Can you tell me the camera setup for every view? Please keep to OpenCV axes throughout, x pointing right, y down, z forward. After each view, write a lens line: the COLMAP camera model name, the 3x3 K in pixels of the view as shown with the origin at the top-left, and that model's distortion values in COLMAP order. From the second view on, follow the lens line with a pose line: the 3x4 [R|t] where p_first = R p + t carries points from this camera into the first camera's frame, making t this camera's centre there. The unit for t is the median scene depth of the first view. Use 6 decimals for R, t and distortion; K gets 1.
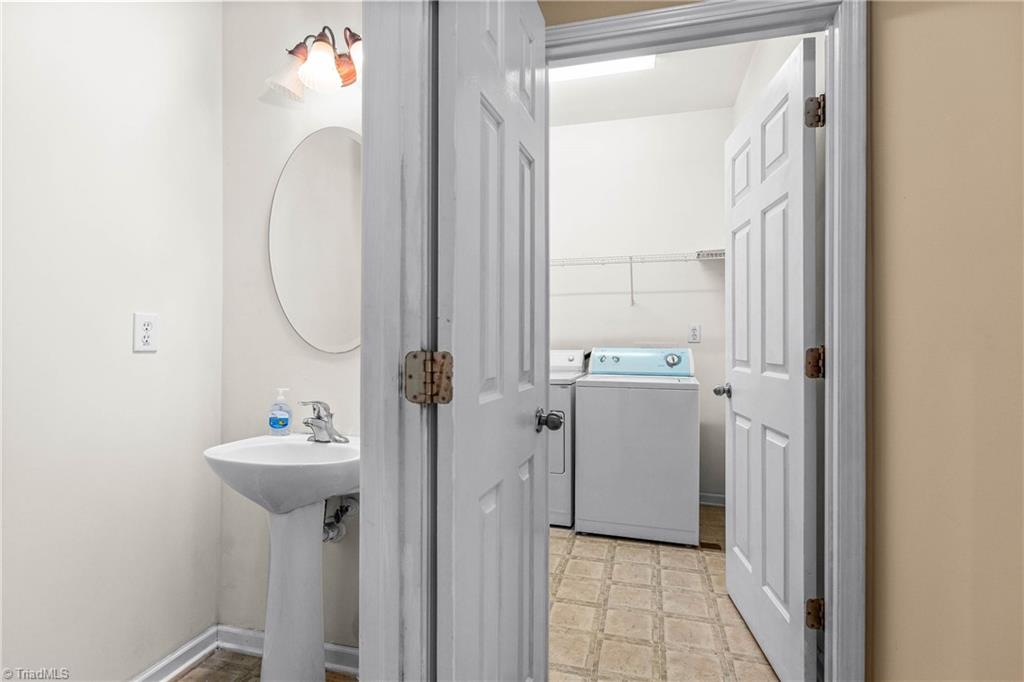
lens RADIAL K [[530.9, 0, 511.4], [0, 530.9, 337.5], [0, 0, 1]] dist [-0.001341, -0.000165]
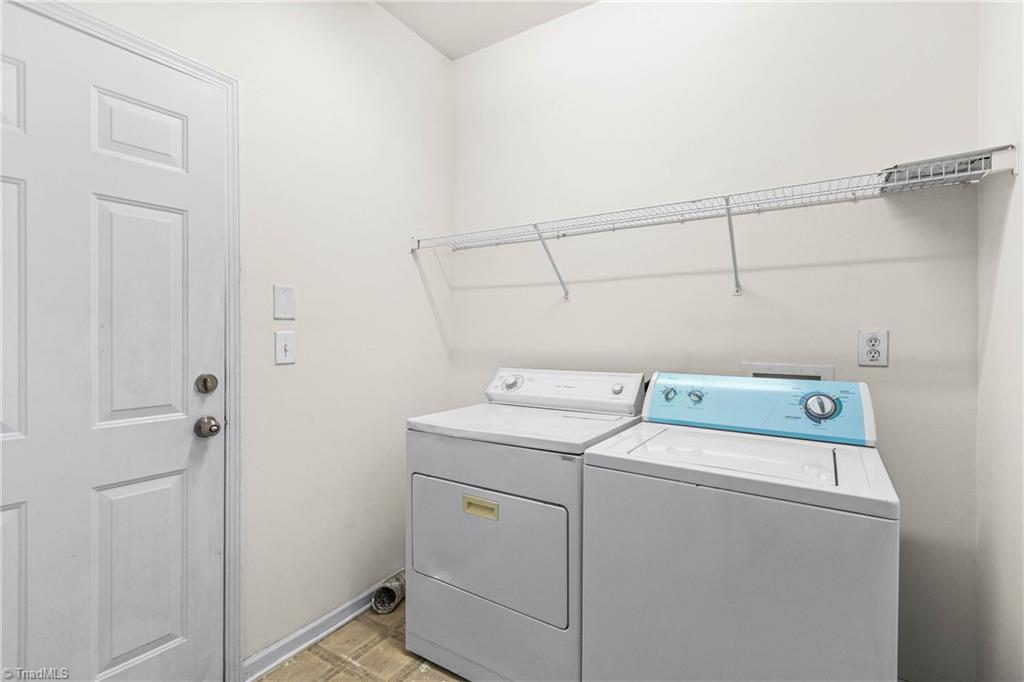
lens RADIAL K [[474.6, 0, 515.0], [0, 474.6, 340.0], [0, 0, 1]] dist [0.014163, 0.000001]
pose [[0.959927, 0.003298, -0.280232, 0.155121], [-0.000540, 0.999951, 0.009920, -0.018881], [0.280251, -0.009371, 0.959881, 0.495456]]
